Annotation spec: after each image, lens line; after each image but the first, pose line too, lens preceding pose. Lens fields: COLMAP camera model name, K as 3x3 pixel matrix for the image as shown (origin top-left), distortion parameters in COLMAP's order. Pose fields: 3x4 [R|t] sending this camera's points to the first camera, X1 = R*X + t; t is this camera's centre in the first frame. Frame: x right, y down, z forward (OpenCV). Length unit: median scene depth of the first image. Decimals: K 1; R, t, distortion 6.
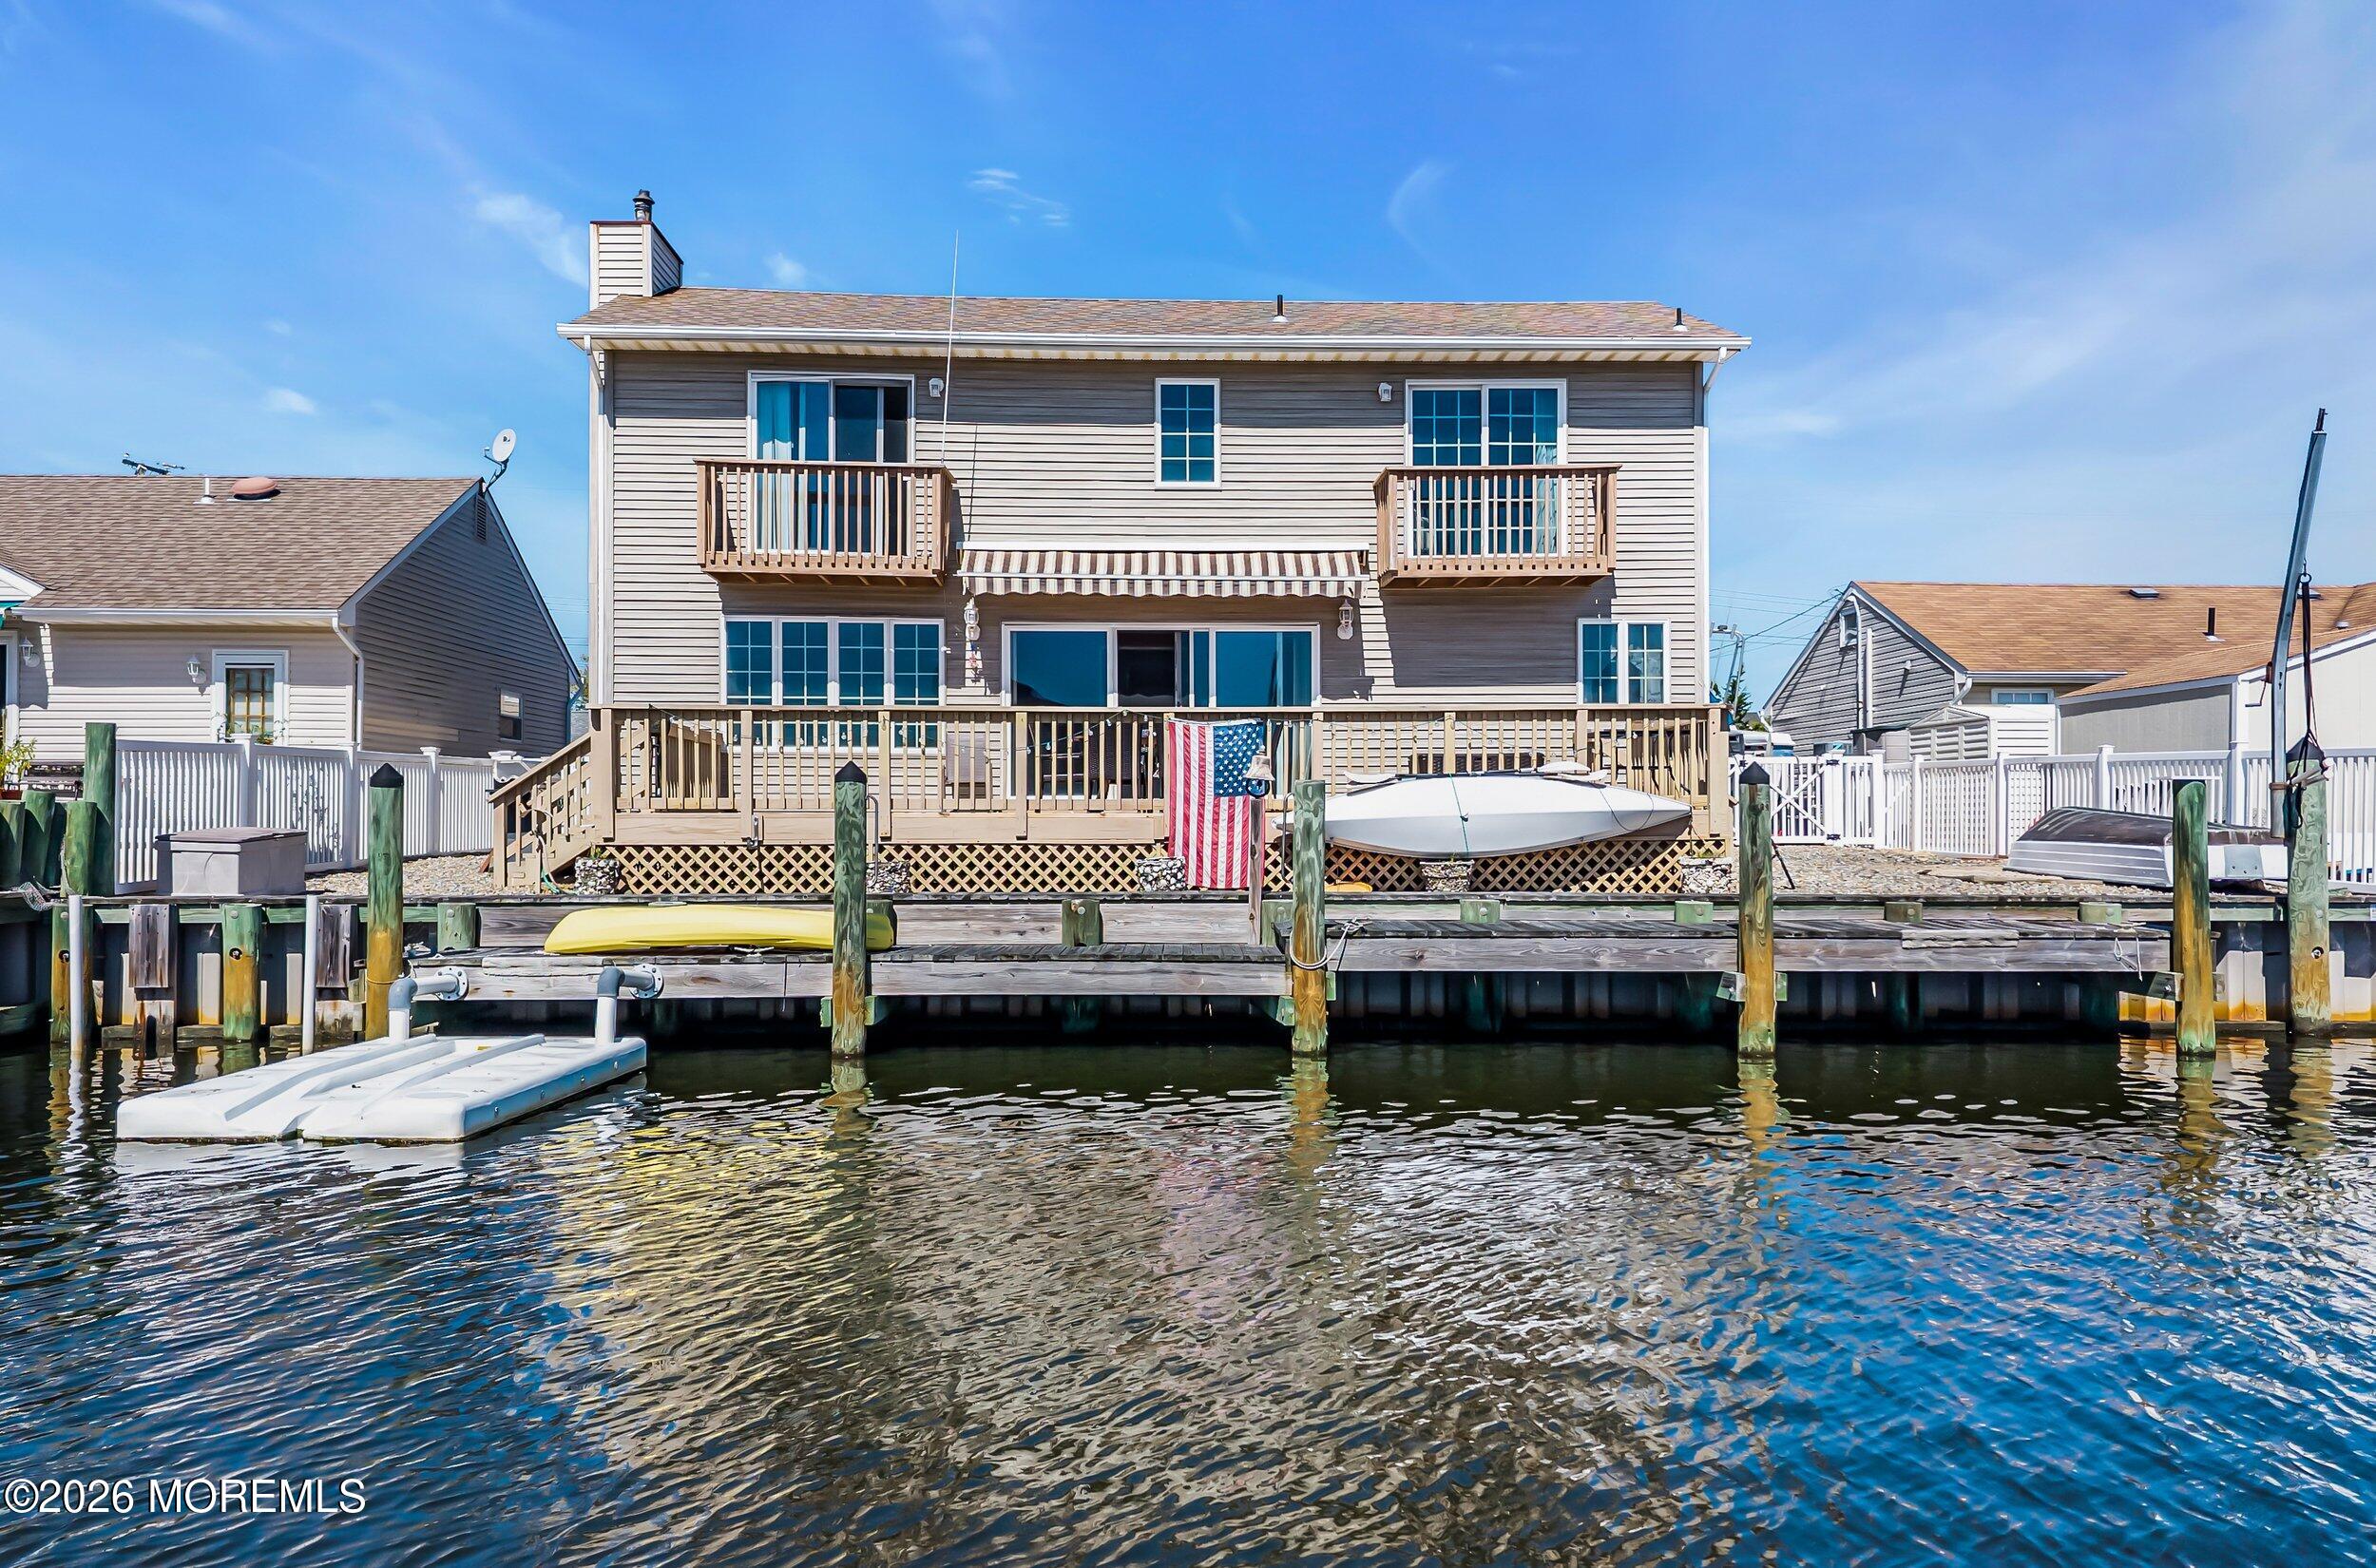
lens RADIAL K [[1847.9, 0, 1188.0], [0, 1847.9, 784.0], [0, 0, 1]] dist [0.135801, -0.291988]
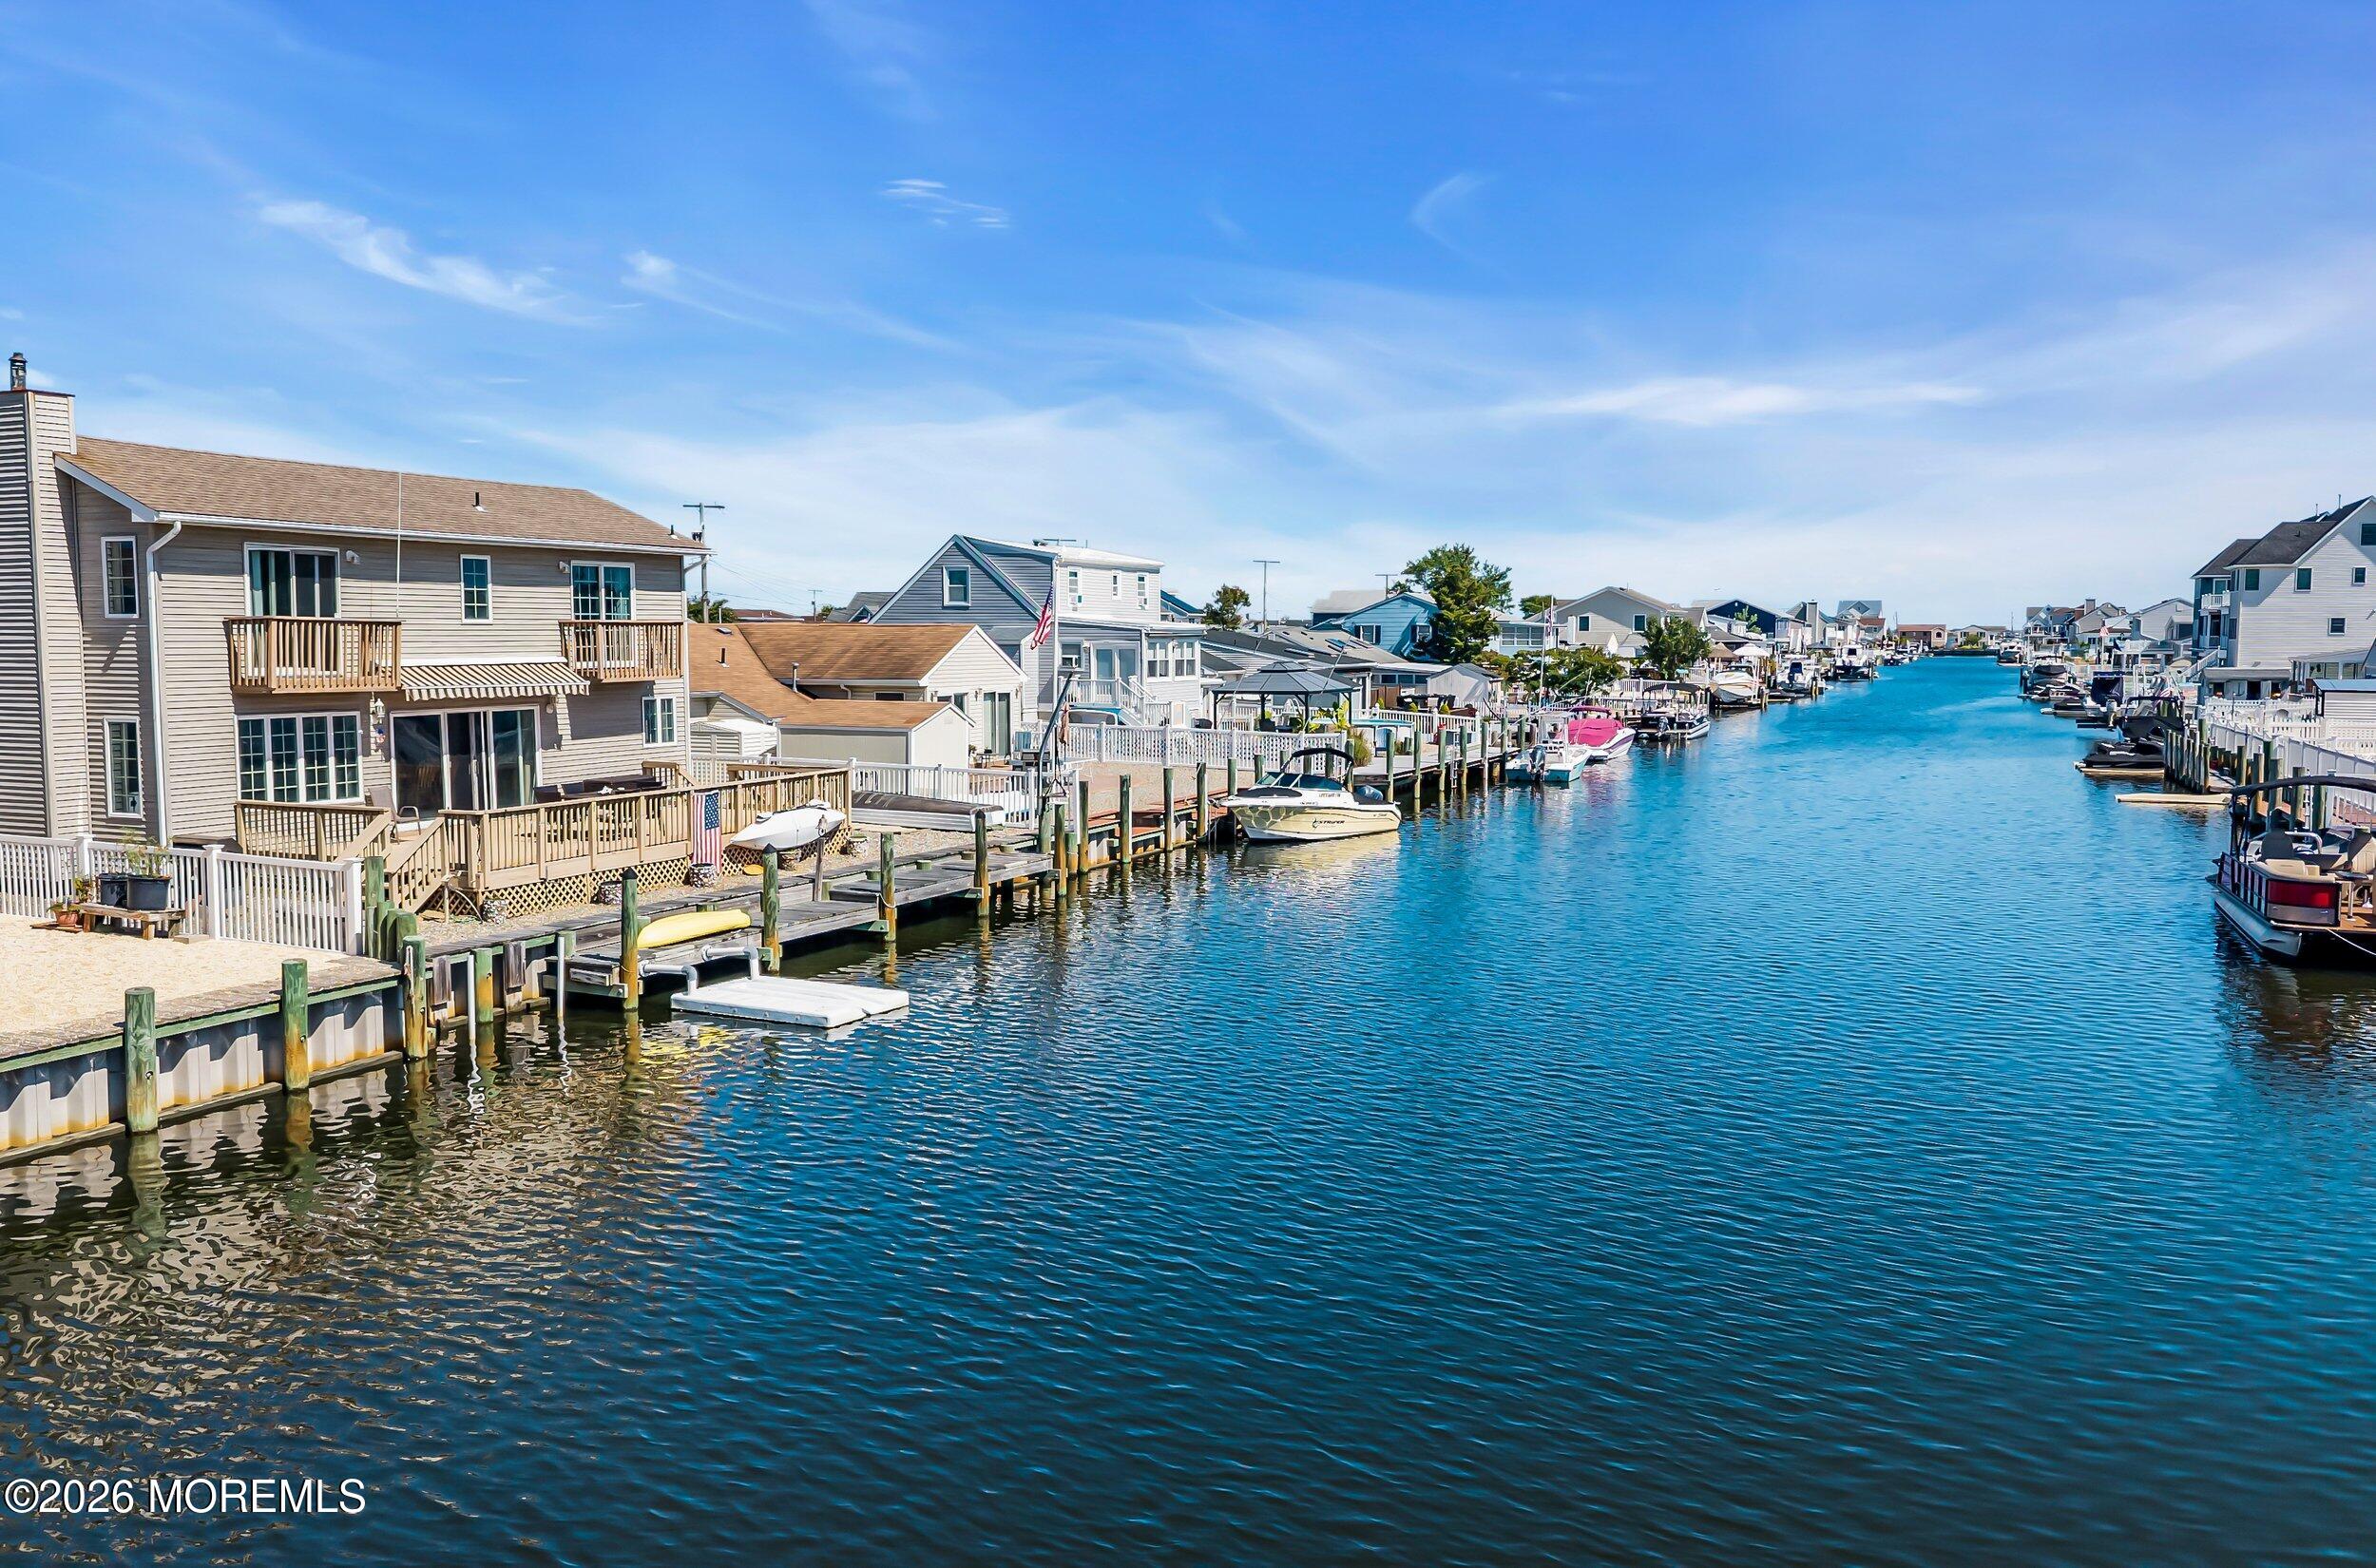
lens RADIAL K [[1847.9, 0, 1188.0], [0, 1847.9, 784.0], [0, 0, 1]] dist [0.135801, -0.291988]
pose [[0.423392, -0.074035, 0.902916, -1.216988], [-0.028187, 0.995096, 0.094811, -0.192092], [-0.905508, -0.065593, 0.419229, -0.250301]]
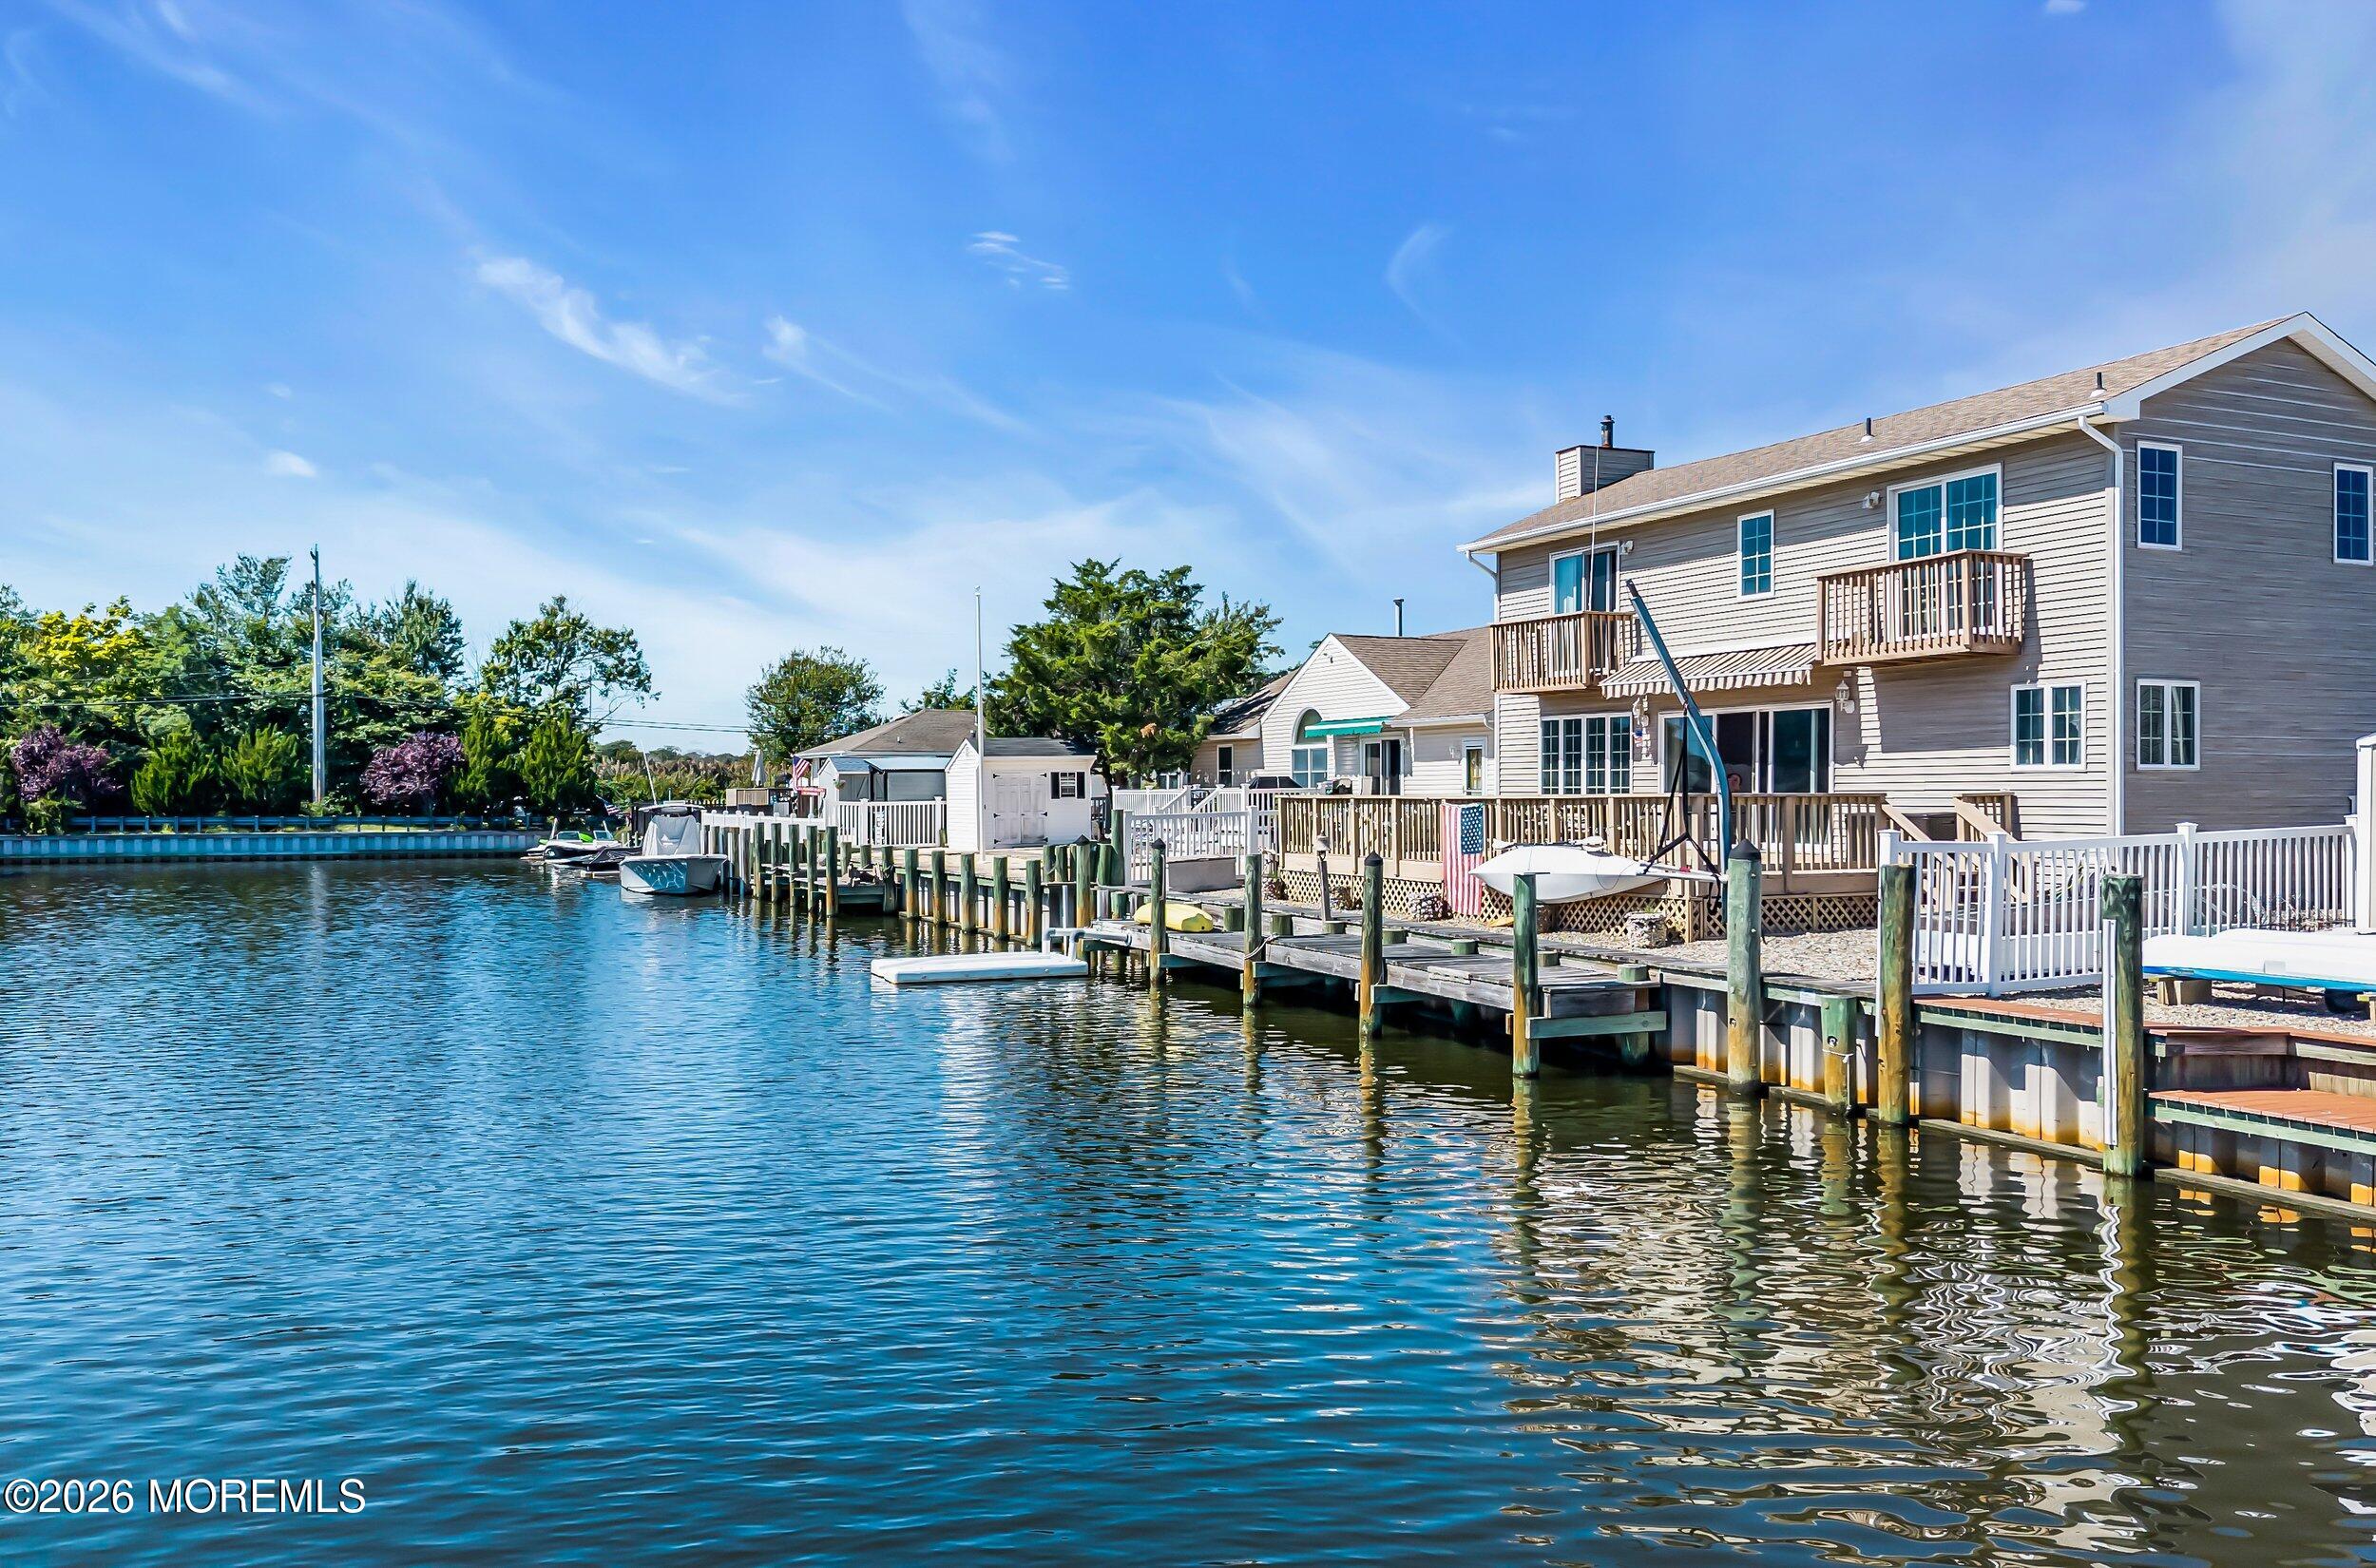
lens RADIAL K [[1844.7, 0, 1187.4], [0, 1844.7, 745.1], [0, 0, 1]] dist [0.011096, 0.001495]
pose [[0.385326, -0.025167, -0.922437, 1.007062], [0.020759, 0.999611, -0.018601, -0.044844], [0.922547, -0.011981, 0.385699, 0.156390]]
